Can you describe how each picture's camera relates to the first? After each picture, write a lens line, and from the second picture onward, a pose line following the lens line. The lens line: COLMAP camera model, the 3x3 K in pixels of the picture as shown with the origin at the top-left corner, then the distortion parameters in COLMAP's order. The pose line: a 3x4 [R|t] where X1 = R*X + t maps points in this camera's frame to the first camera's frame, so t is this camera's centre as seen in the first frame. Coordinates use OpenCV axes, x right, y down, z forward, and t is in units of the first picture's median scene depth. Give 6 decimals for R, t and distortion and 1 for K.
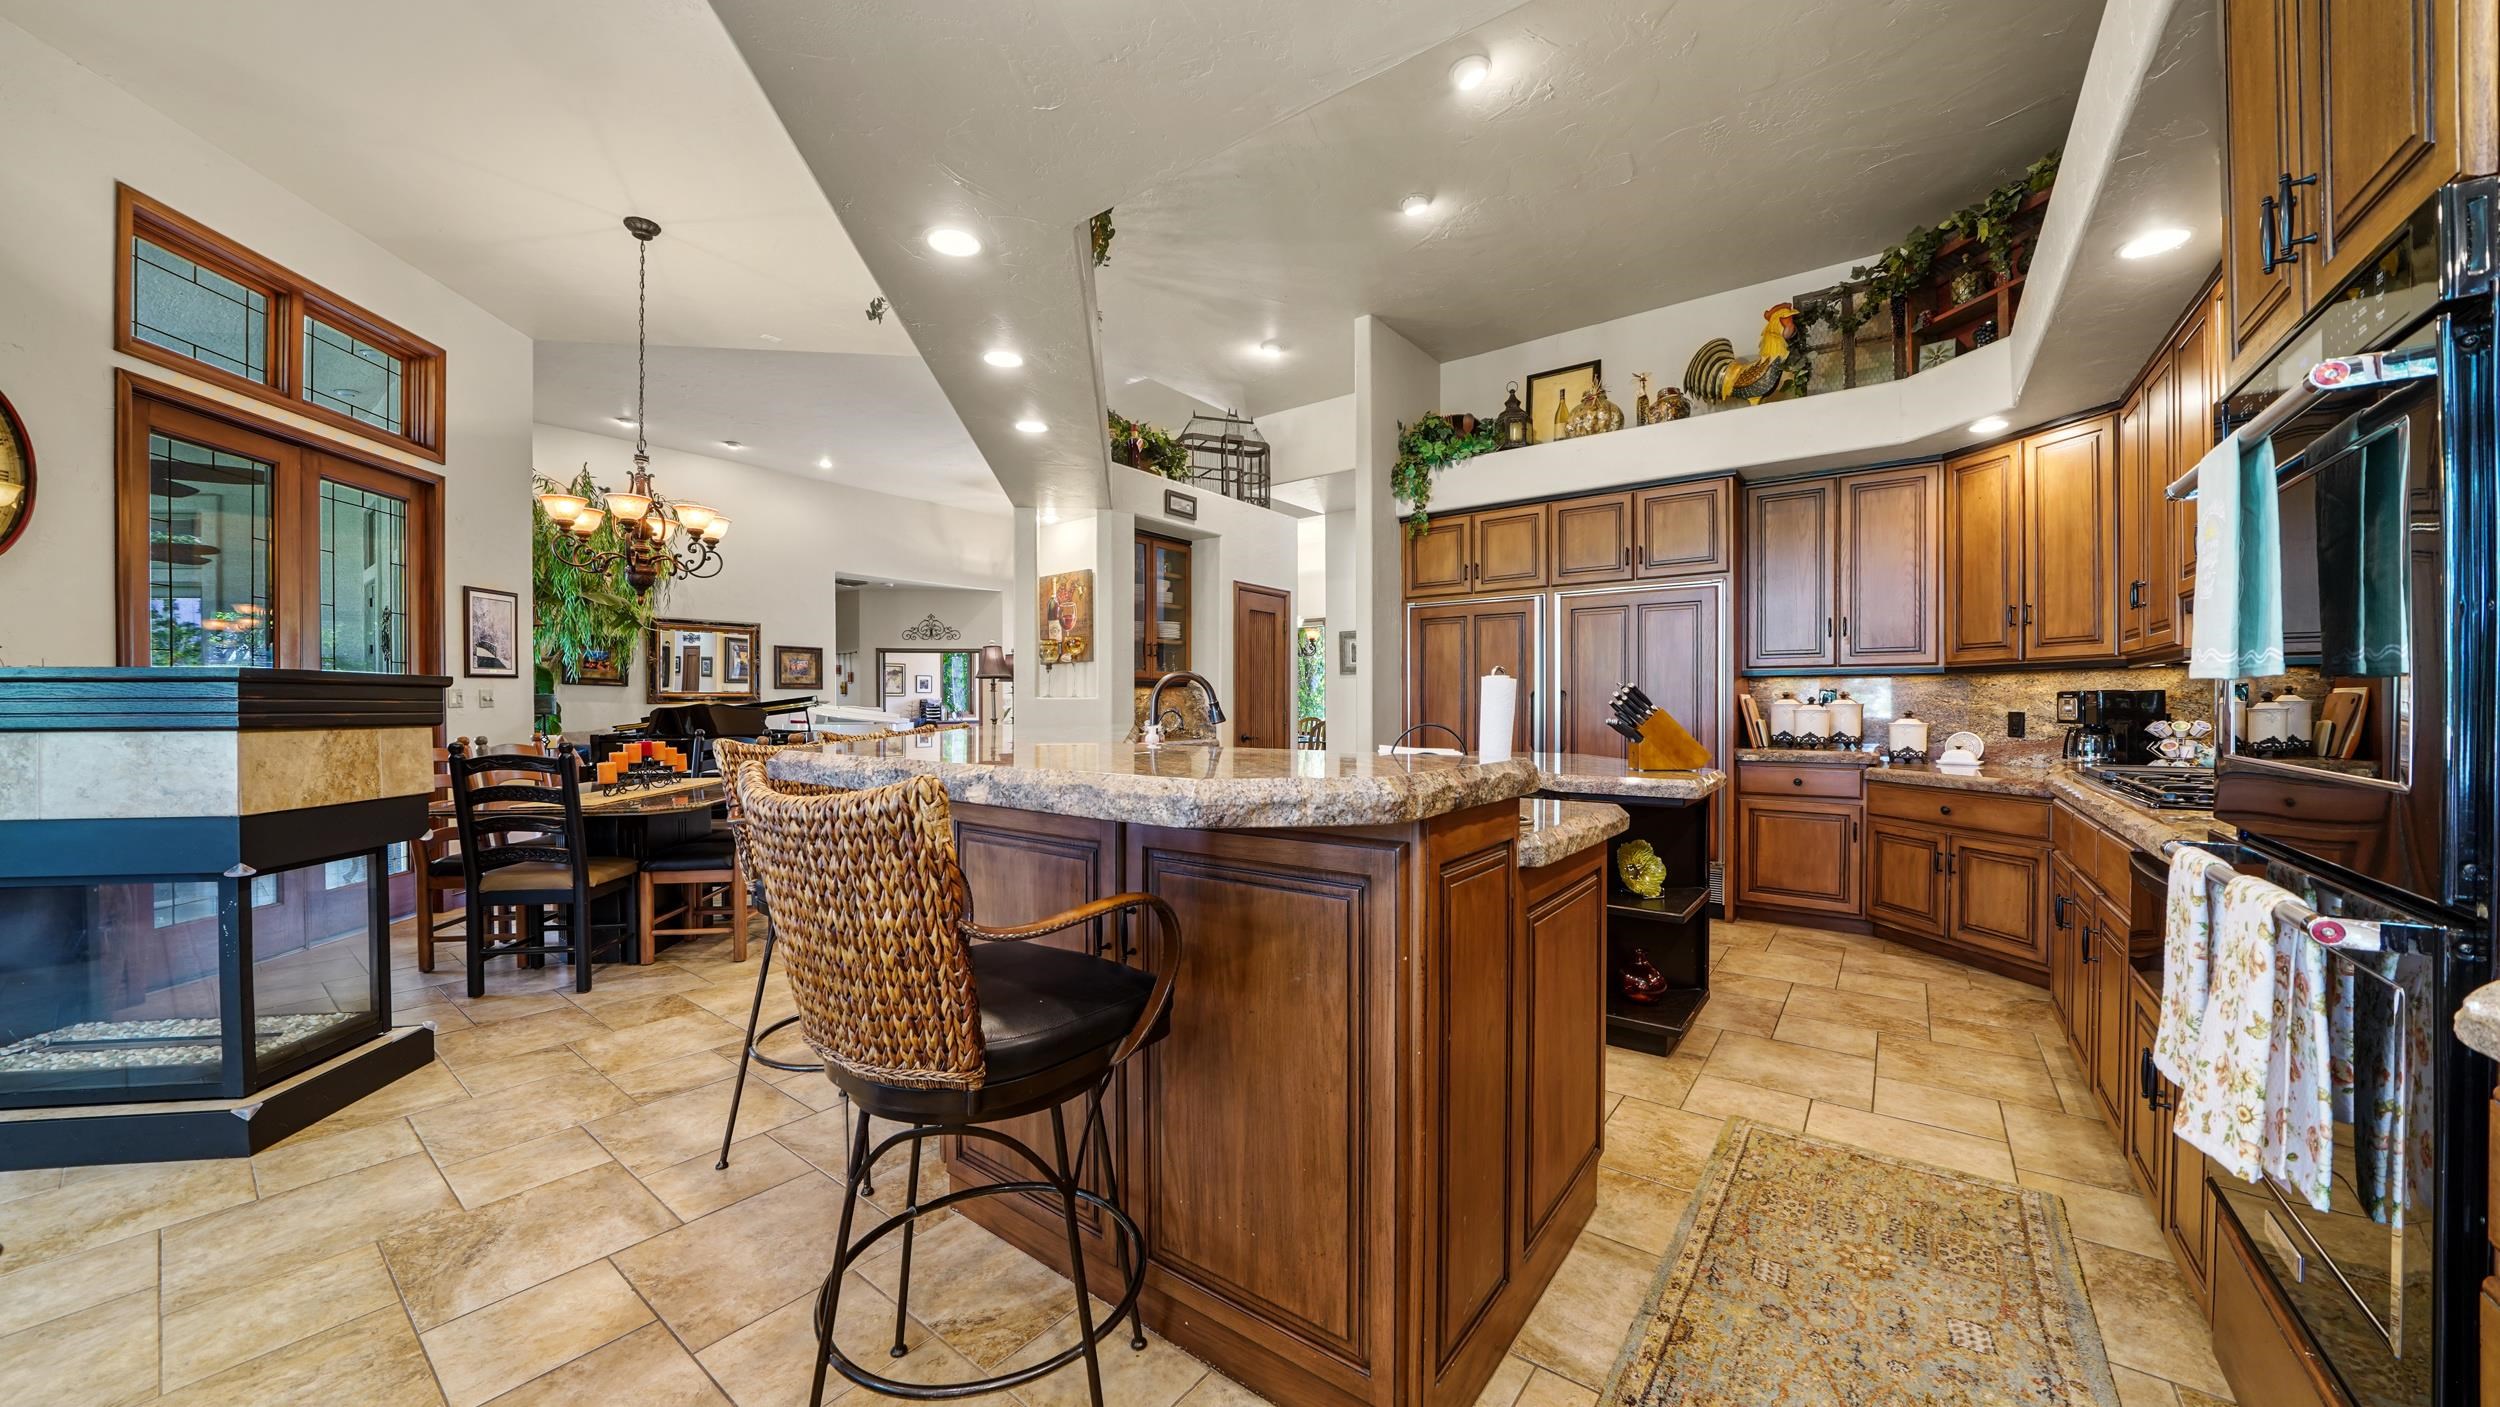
lens RADIAL K [[896.9, 0, 1250.0], [0, 896.9, 710.2], [0, 0, 1]] dist [-0.023537, 0.002094]
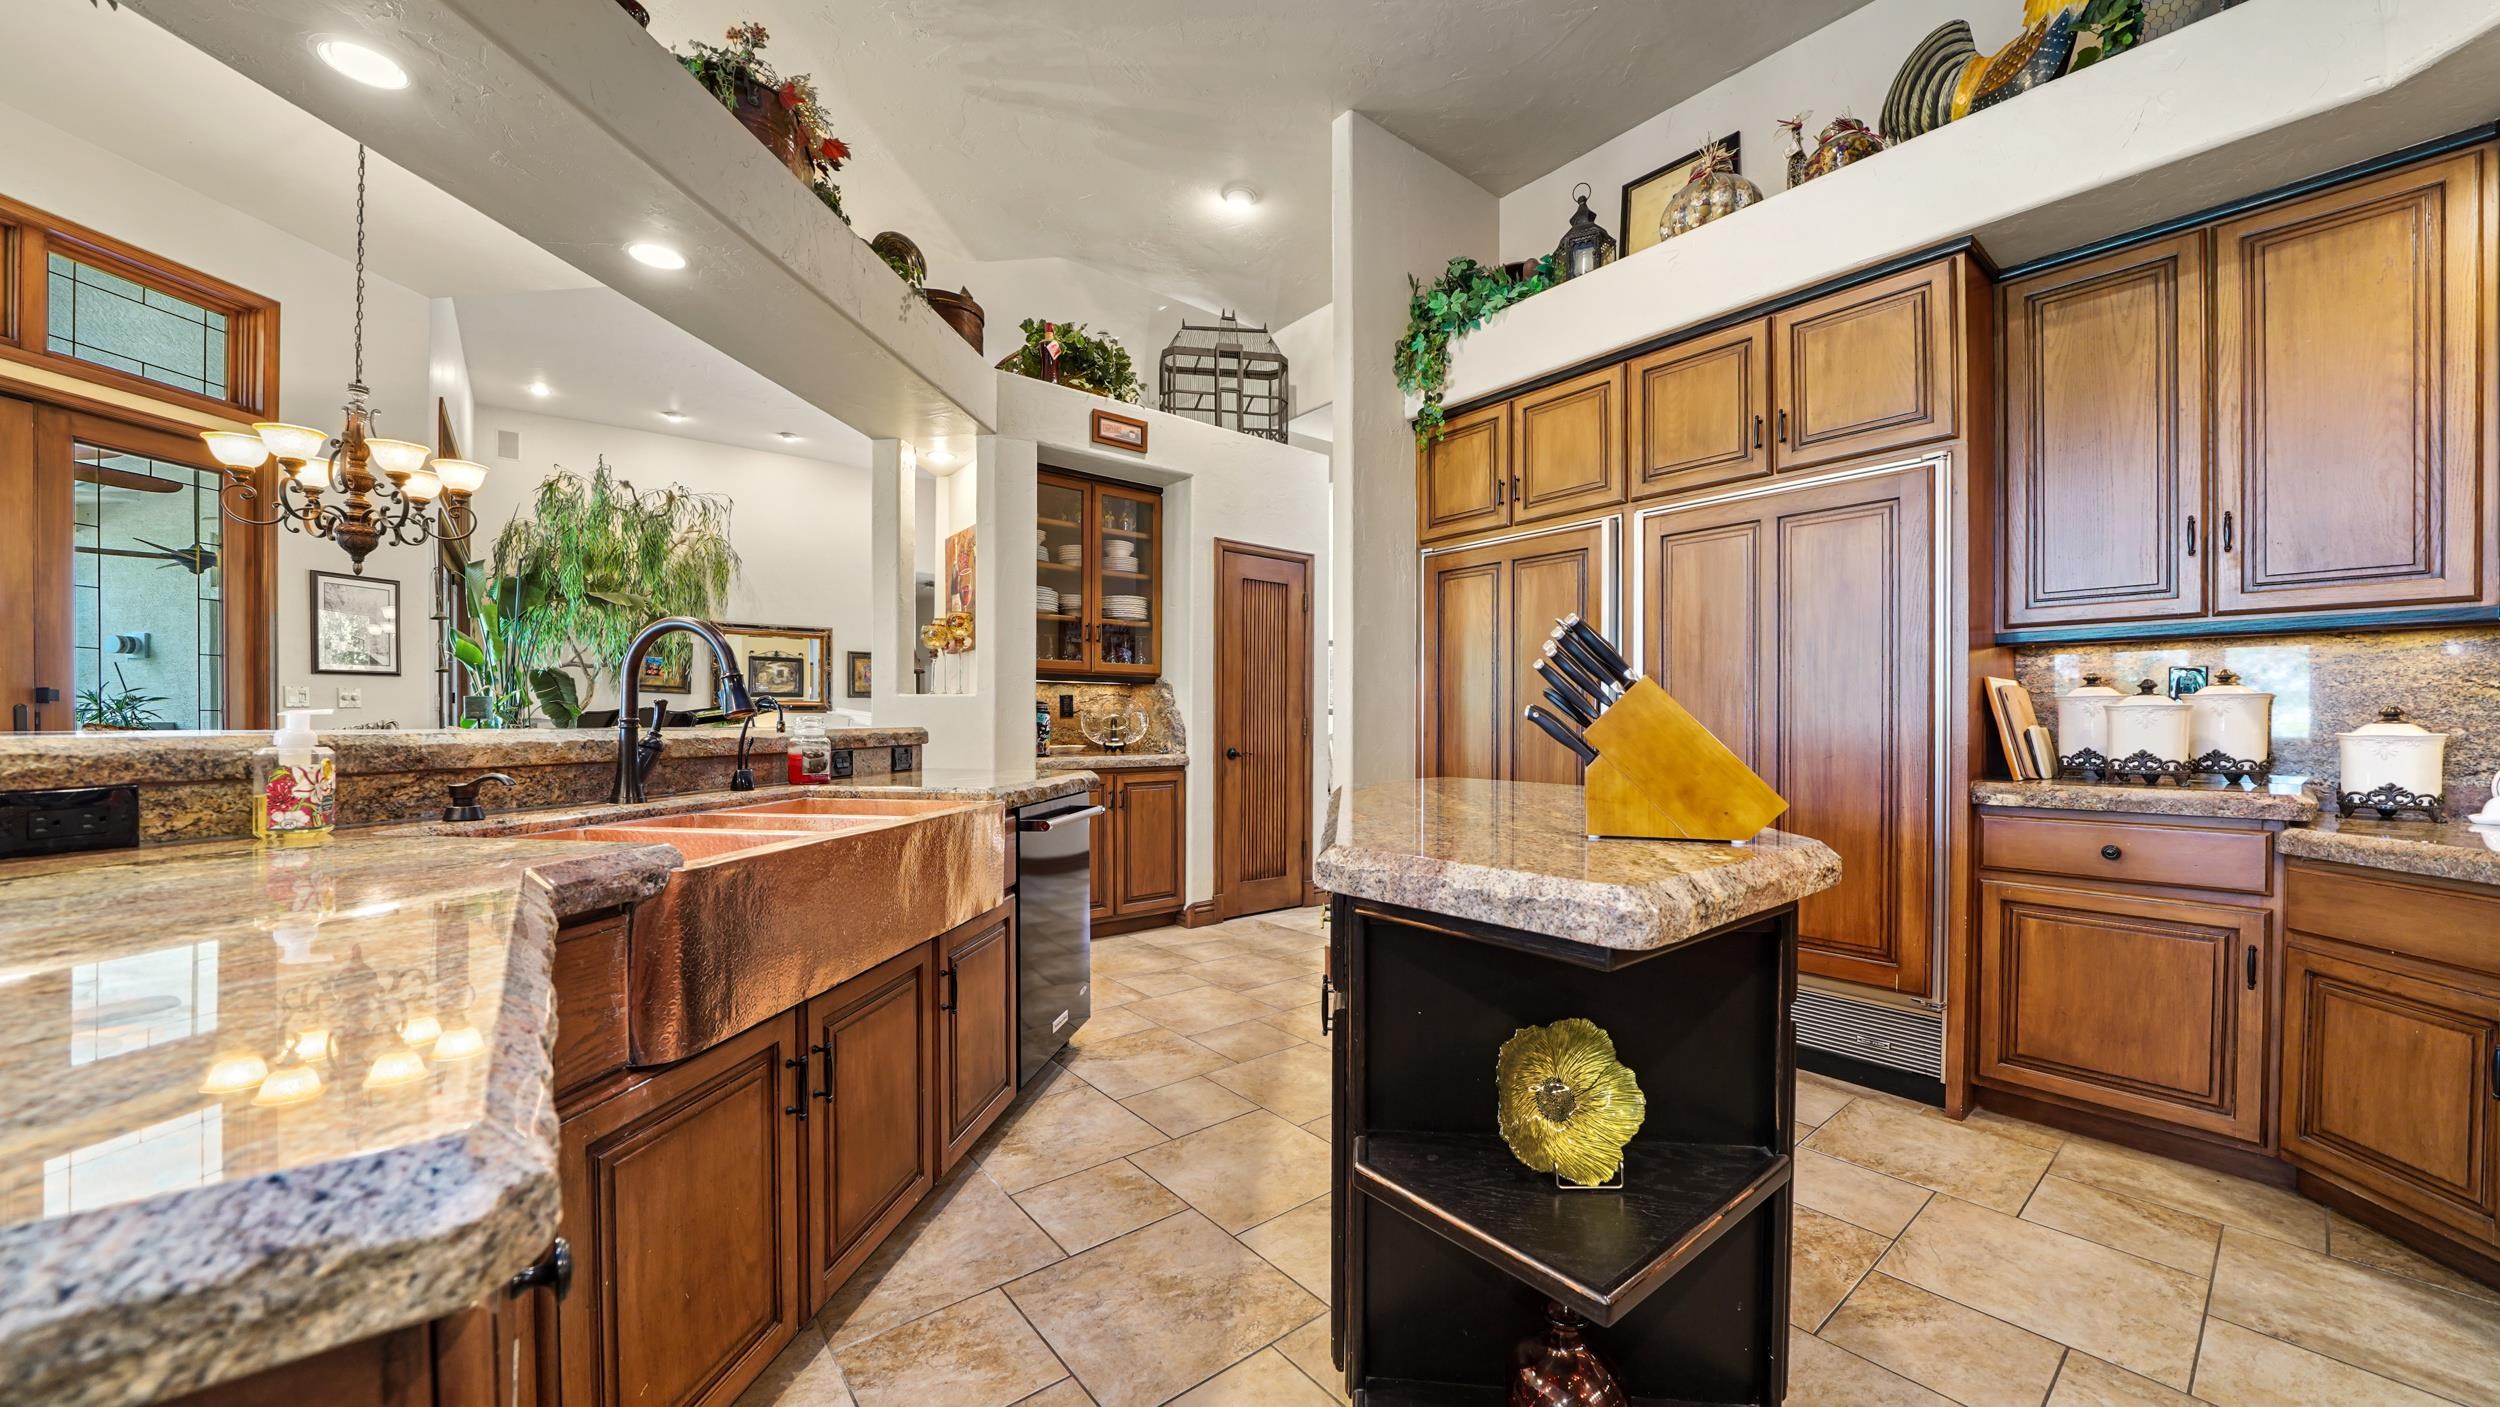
lens RADIAL K [[896.9, 0, 1275.1], [0, 896.9, 729.1], [0, 0, 1]] dist [-0.023537, 0.002094]
pose [[0.971464, 0.004280, -0.237149, 0.275238], [-0.004184, 0.999991, 0.000910, 0.014297], [0.237151, 0.000108, 0.971473, 0.409026]]
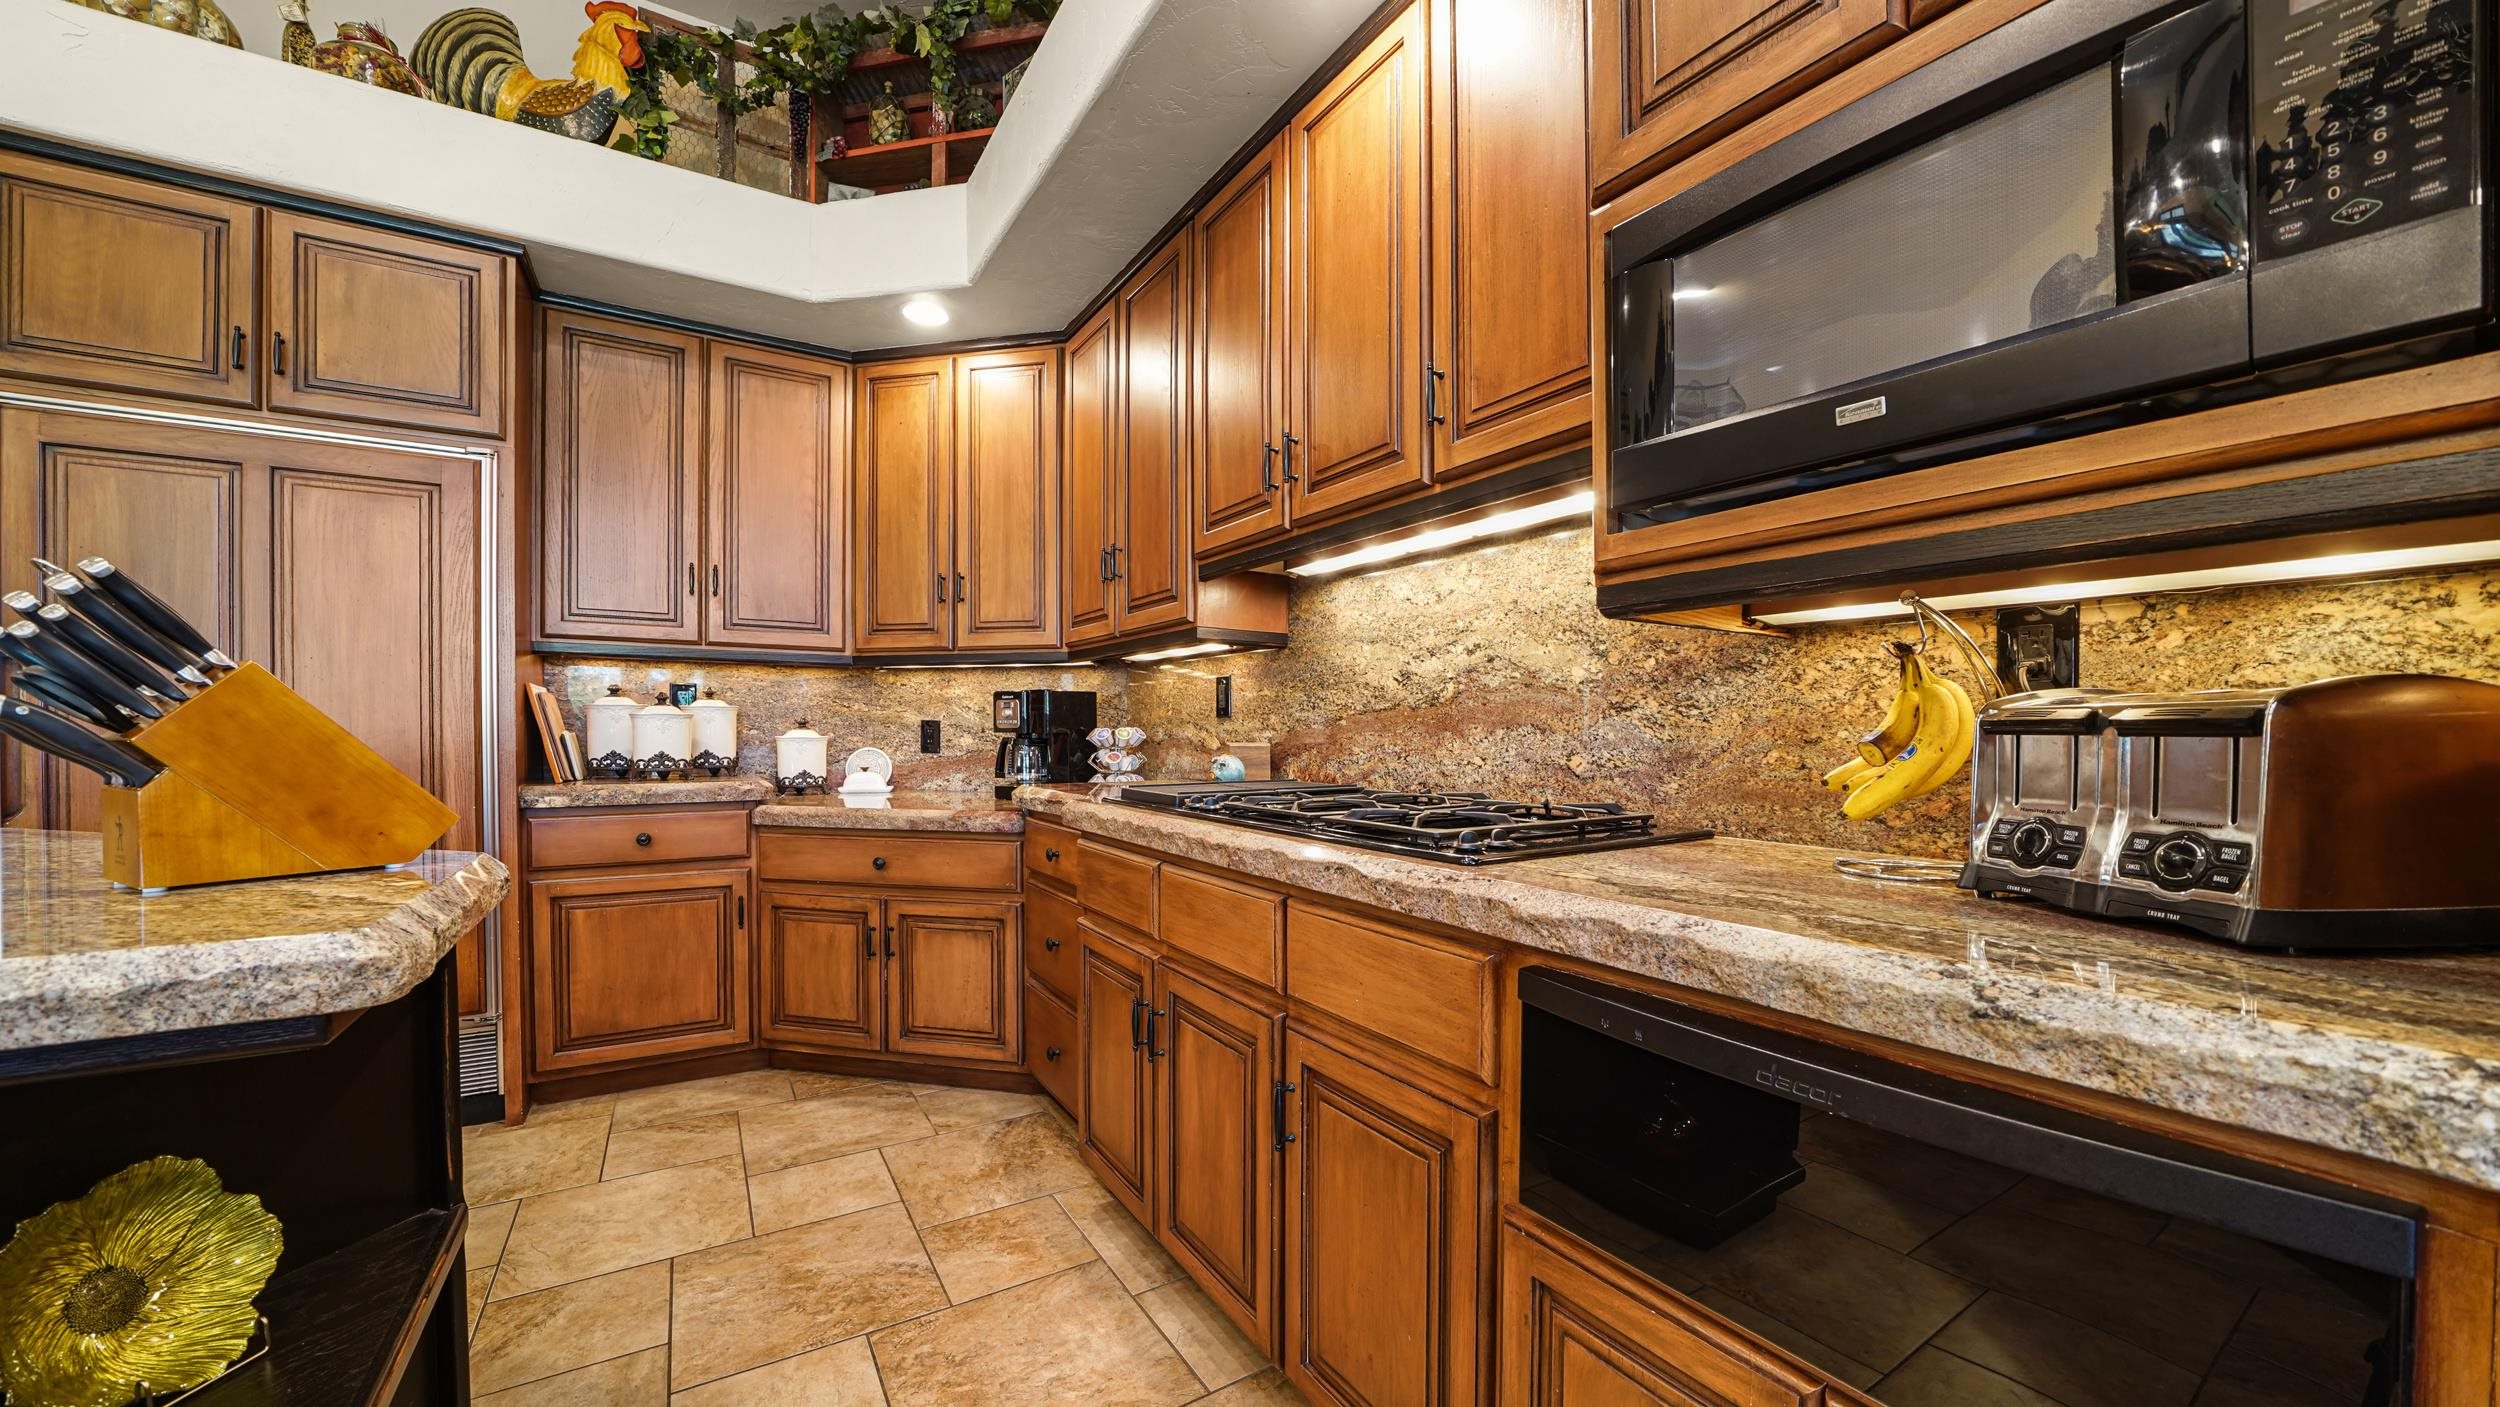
lens RADIAL K [[896.9, 0, 1249.1], [0, 896.9, 740.8], [0, 0, 1]] dist [-0.023537, 0.002094]
pose [[0.362022, -0.006506, 0.932147, 0.219466], [0.003640, 0.999978, 0.005566, 0.015529], [-0.932162, 0.001377, 0.362038, 0.417929]]
